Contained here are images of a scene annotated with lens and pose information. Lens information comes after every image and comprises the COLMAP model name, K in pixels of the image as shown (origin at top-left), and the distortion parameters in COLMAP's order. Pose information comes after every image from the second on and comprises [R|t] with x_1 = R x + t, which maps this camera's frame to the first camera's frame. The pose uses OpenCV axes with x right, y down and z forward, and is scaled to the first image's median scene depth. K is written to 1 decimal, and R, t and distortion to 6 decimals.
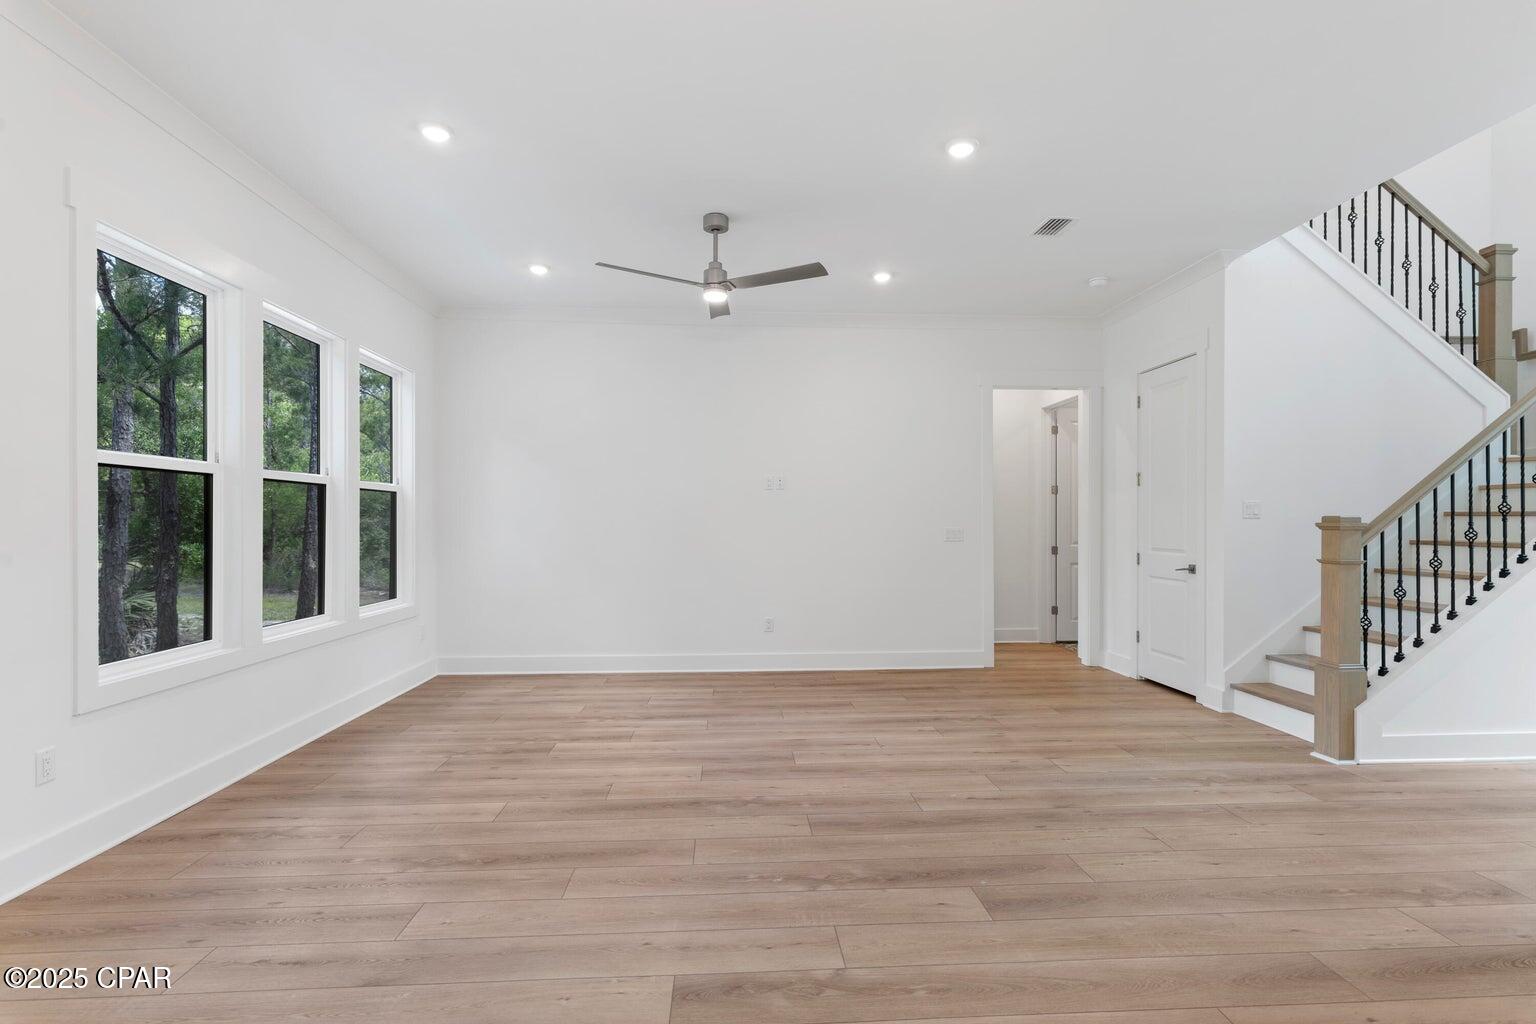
lens RADIAL K [[755.8, 0, 774.3], [0, 755.8, 519.9], [0, 0, 1]] dist [0.001137, -0.000036]
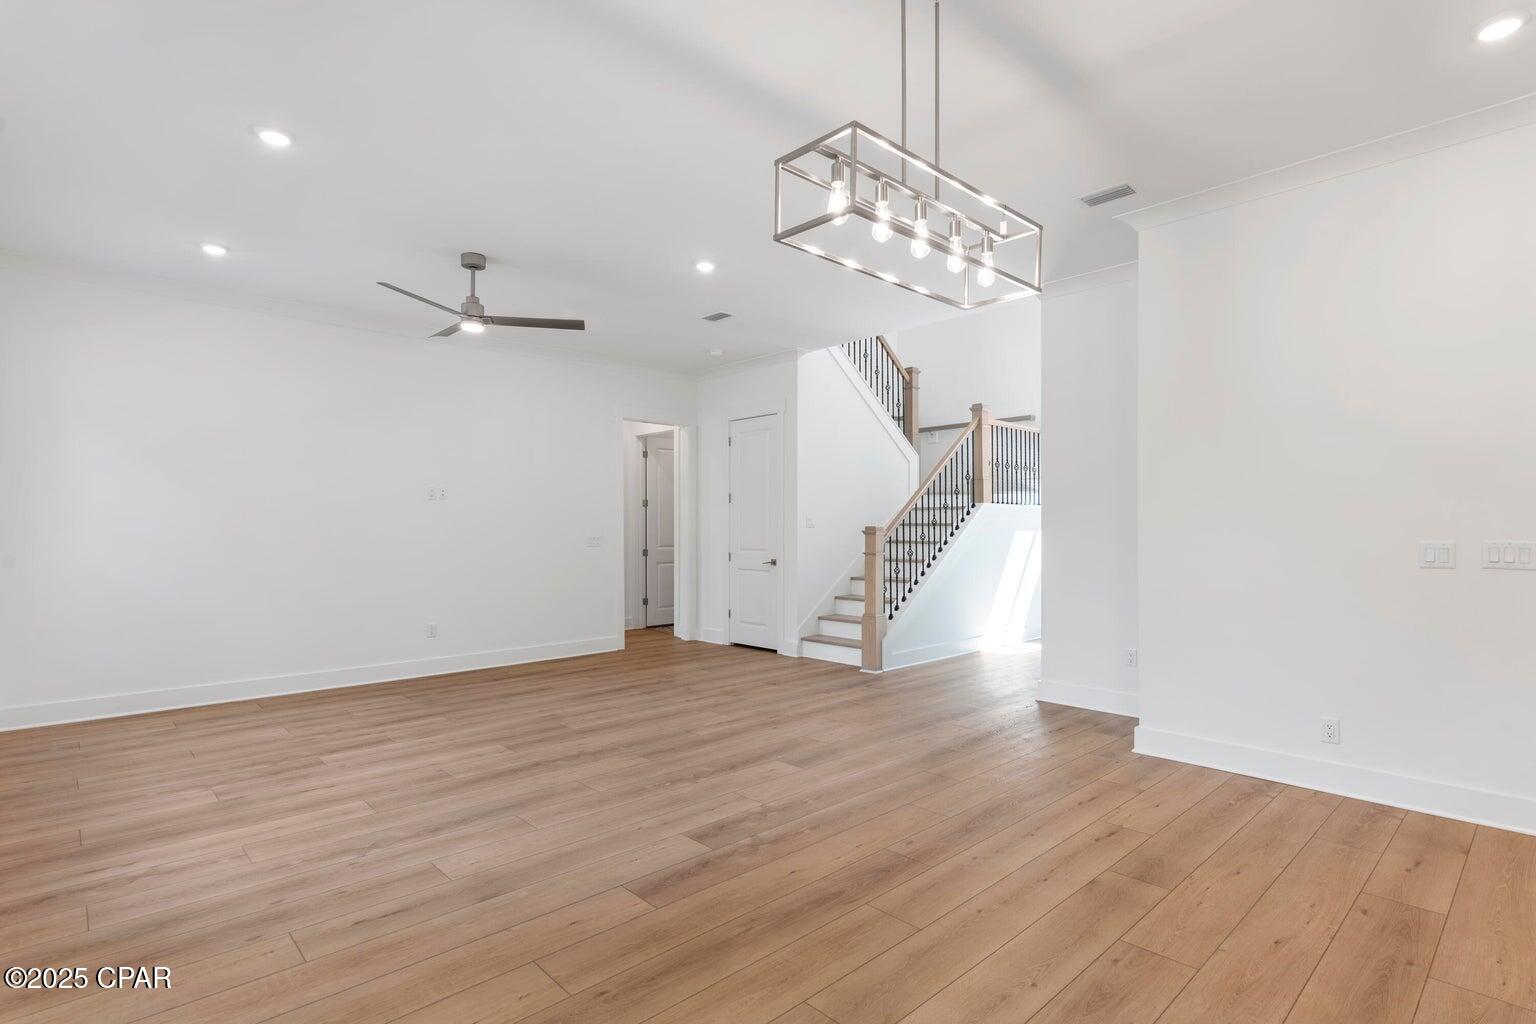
lens RADIAL K [[755.8, 0, 774.3], [0, 755.8, 519.9], [0, 0, 1]] dist [0.001137, -0.000036]
pose [[0.767628, 0.004934, 0.640876, -0.449691], [0.000130, 0.999969, -0.007855, -0.005314], [-0.640895, 0.006113, 0.767604, -0.131983]]
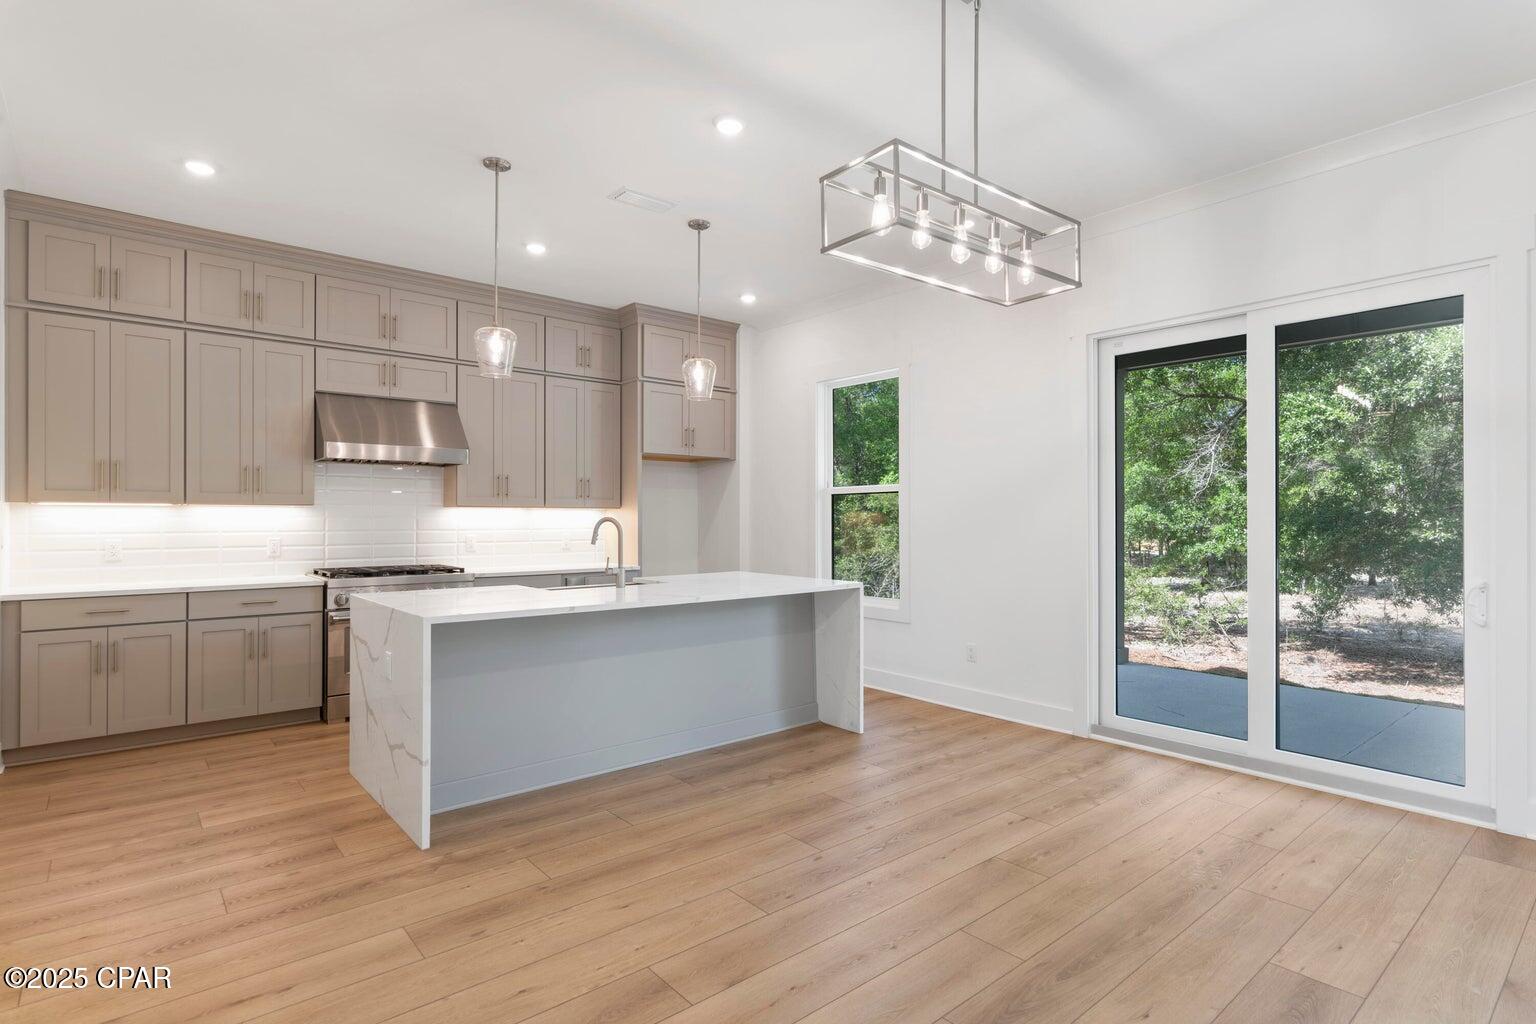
lens RADIAL K [[771.6, 0, 768.0], [0, 771.6, 512.0], [0, 0, 1]] dist [0.003323, 0.000756]
pose [[-0.802125, -0.008208, -0.597099, 0.411519], [-0.000385, 0.999912, -0.013229, -0.002408], [0.597156, -0.010382, -0.802058, 0.573804]]
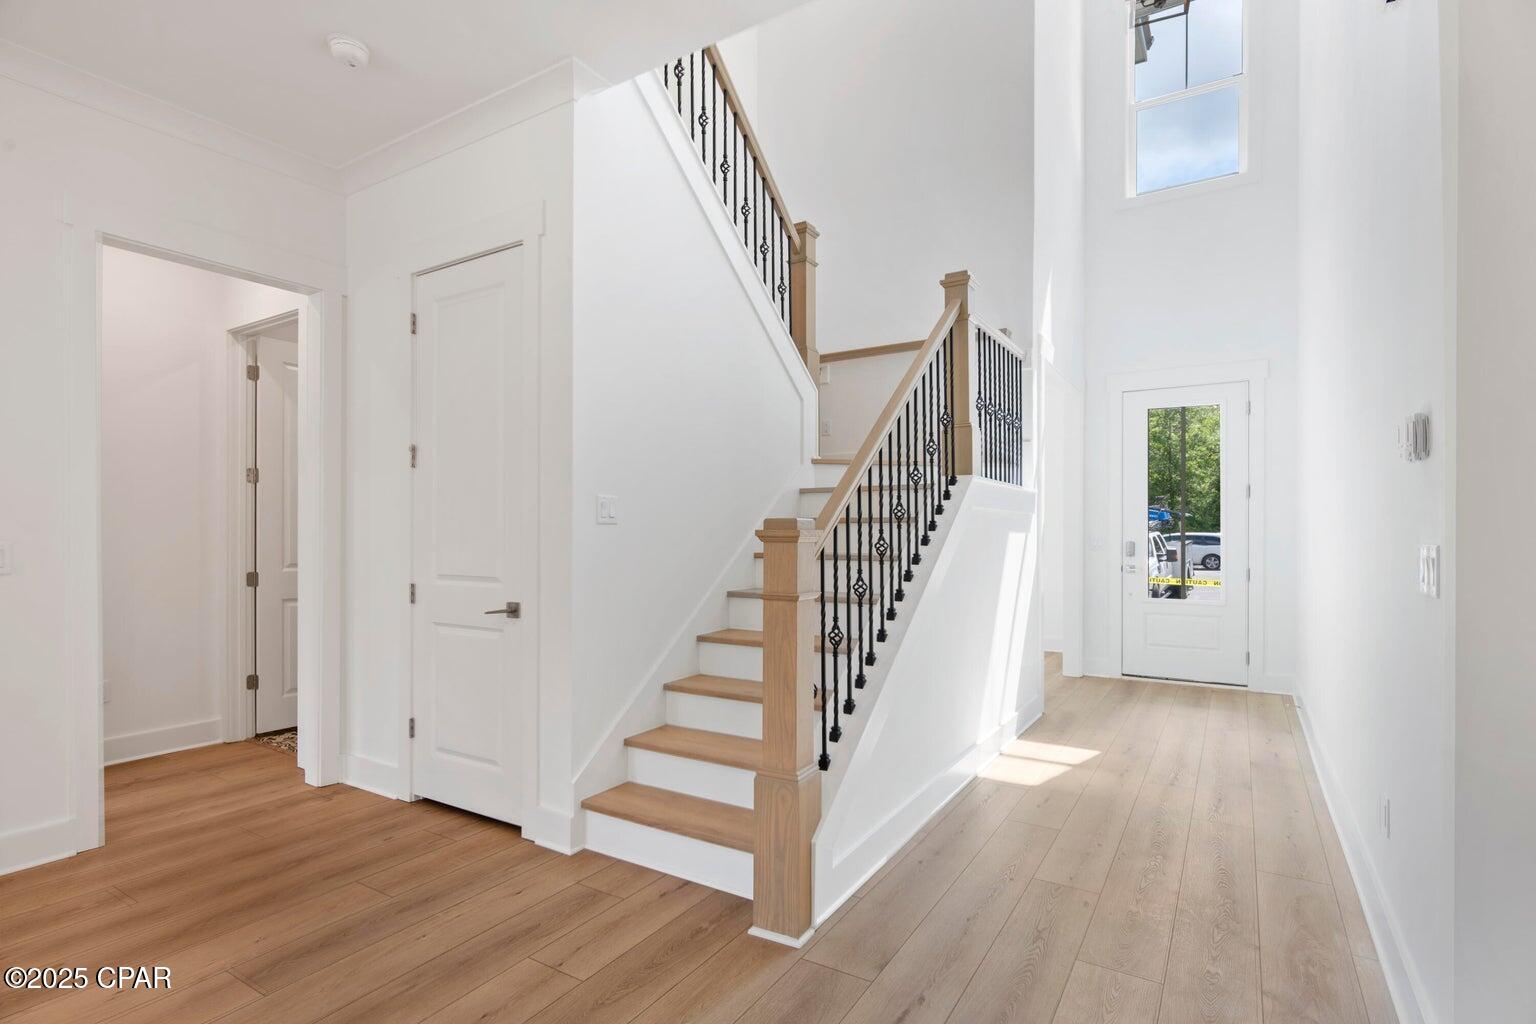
lens RADIAL K [[757.9, 0, 766.1], [0, 757.9, 531.1], [0, 0, 1]] dist [-0.010885, -0.000011]
pose [[0.582900, 0.001294, 0.812543, 0.230242], [-0.001705, 0.999998, -0.000369, 0.004552], [-0.812542, -0.001170, 0.582901, 0.604282]]
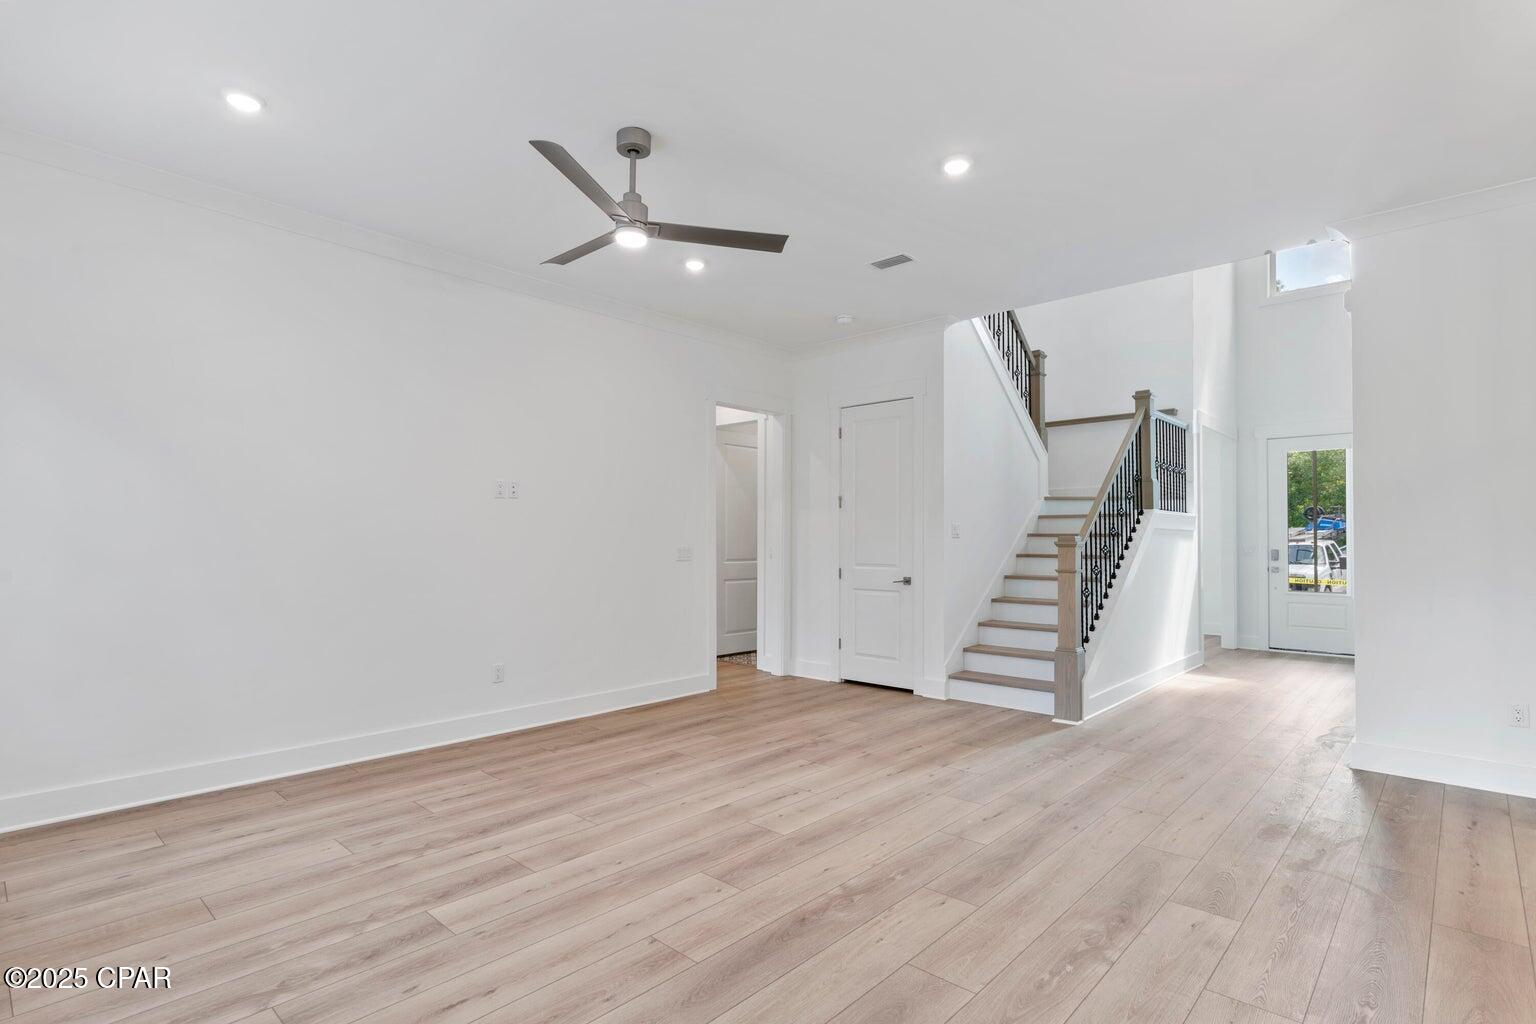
lens RADIAL K [[754.1, 0, 767.3], [0, 754.1, 520.2], [0, 0, 1]] dist [0.001009, 0.000161]
pose [[0.725381, 0.019449, 0.688073, -0.492552], [-0.004756, 0.999719, -0.023244, -0.000412], [-0.688331, 0.013588, 0.725269, 0.367153]]
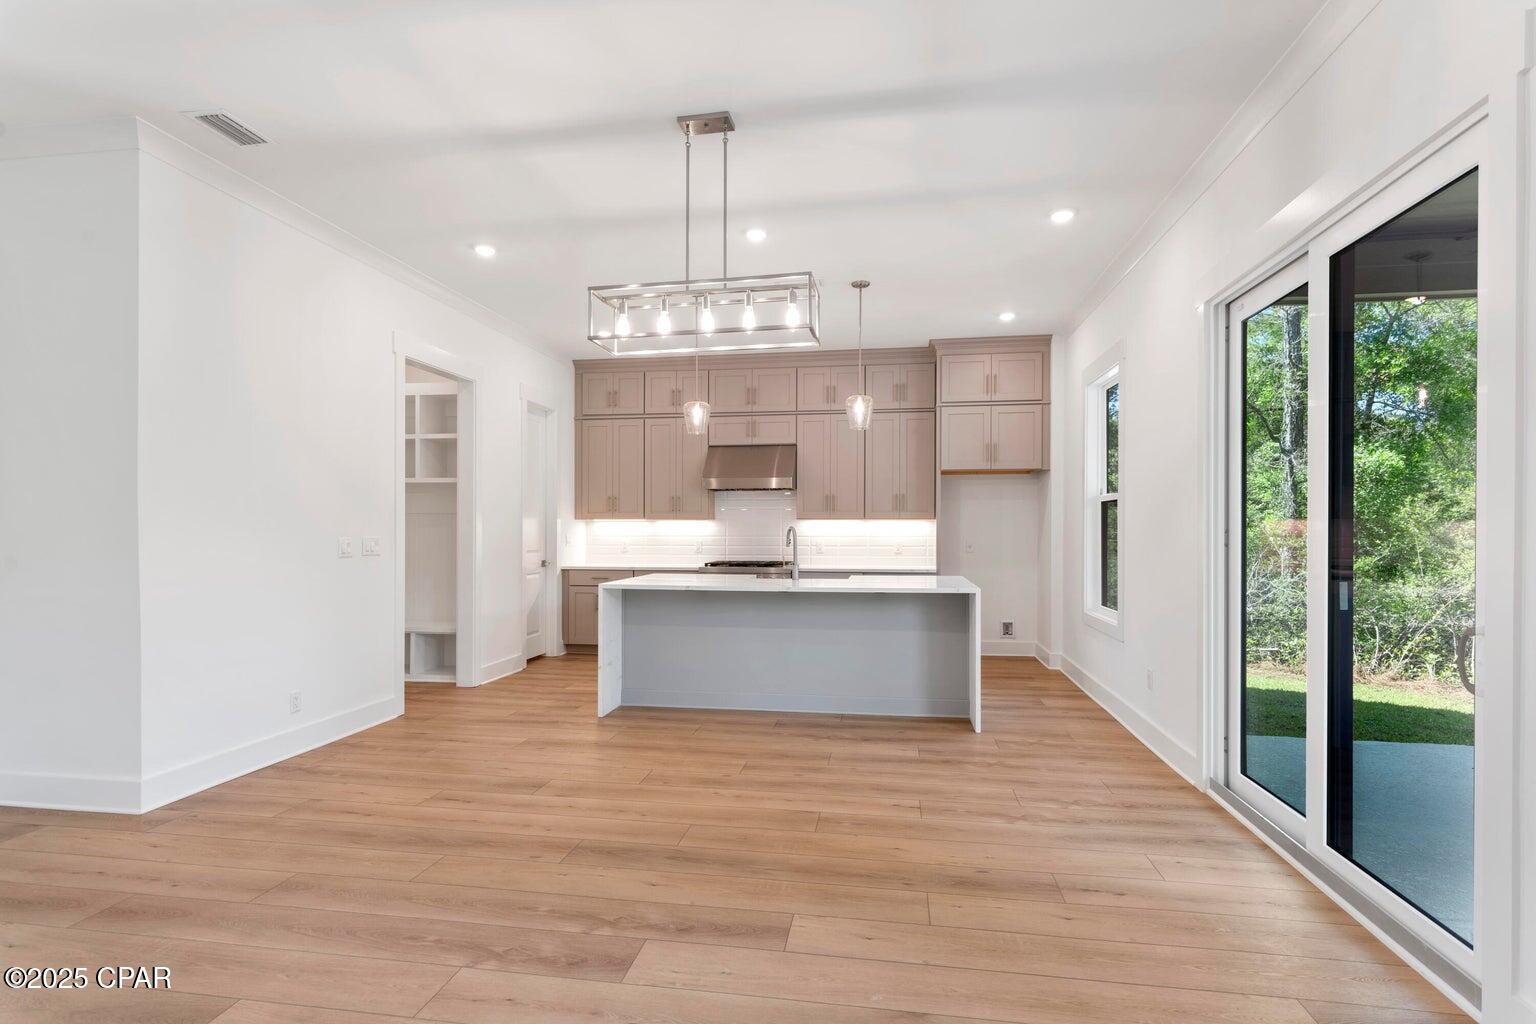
lens RADIAL K [[755.8, 0, 776.4], [0, 755.8, 529.0], [0, 0, 1]] dist [0.001895, 0.000072]
pose [[-0.975891, -0.003822, 0.218223, -0.259748], [-0.004607, 0.999985, -0.003087, -0.000727], [-0.218208, -0.004018, -0.975894, 0.912887]]
